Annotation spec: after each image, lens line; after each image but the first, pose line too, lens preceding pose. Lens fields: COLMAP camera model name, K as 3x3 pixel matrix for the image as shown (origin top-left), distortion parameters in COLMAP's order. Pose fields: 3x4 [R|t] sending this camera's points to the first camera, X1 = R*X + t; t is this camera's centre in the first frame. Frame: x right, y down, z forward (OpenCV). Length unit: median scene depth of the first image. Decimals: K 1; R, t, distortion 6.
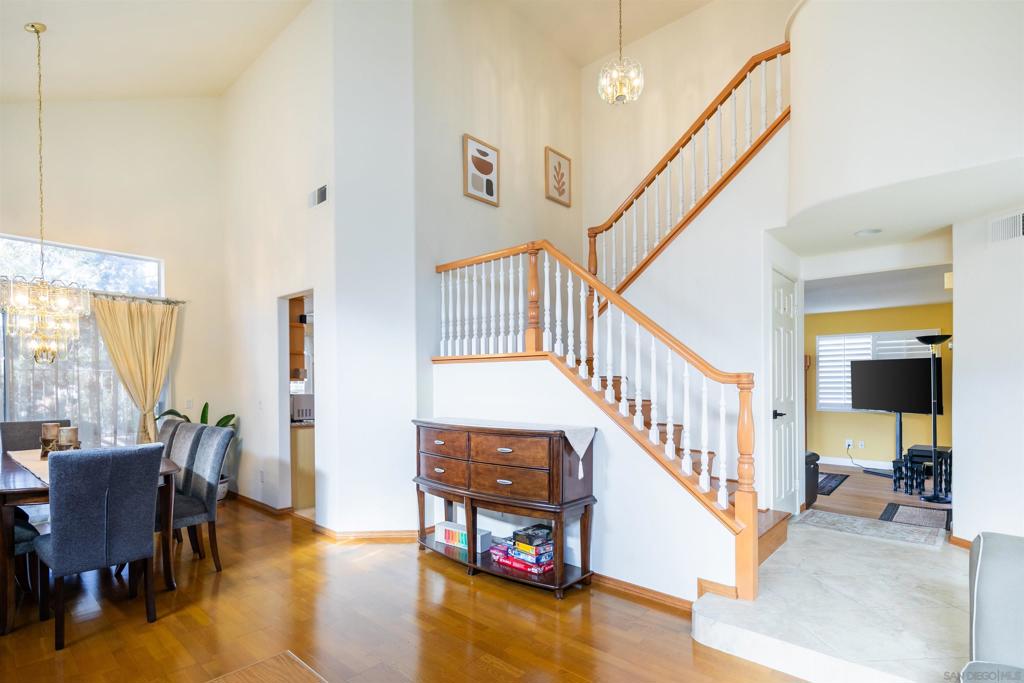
lens RADIAL K [[499.6, 0, 515.7], [0, 499.6, 390.2], [0, 0, 1]] dist [0.001876, -0.002379]
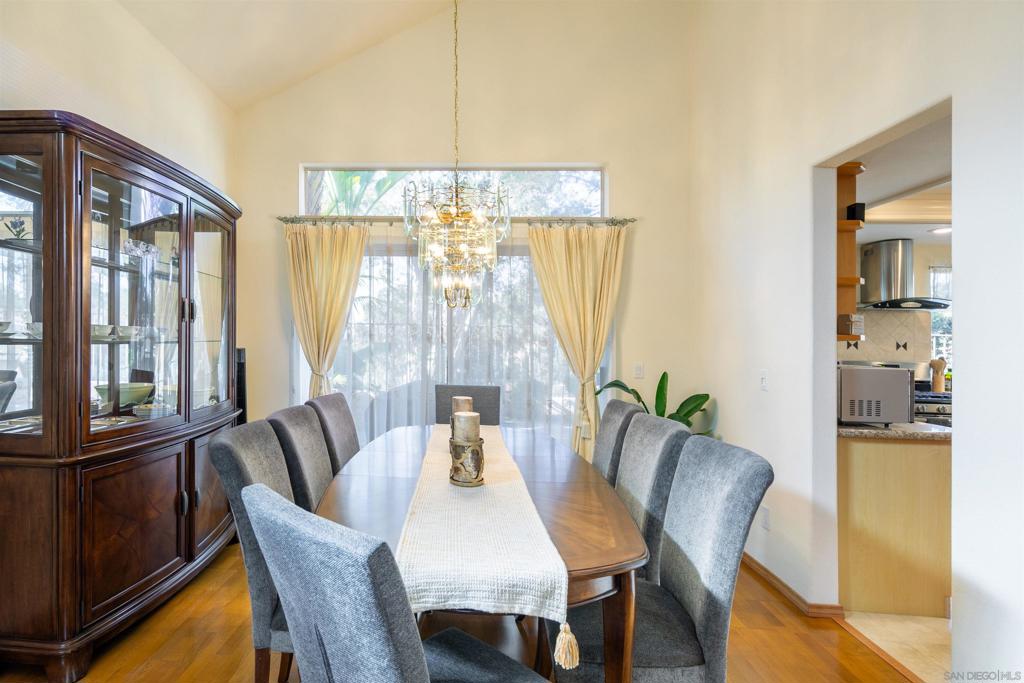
lens RADIAL K [[502.3, 0, 434.0], [0, 502.3, 304.1], [0, 0, 1]] dist [0.001292, -0.000727]
pose [[0.591748, -0.042107, -0.805023, -0.289568], [-0.031395, 0.996673, -0.075209, -0.004280], [0.805511, 0.069778, 0.588458, 0.402247]]
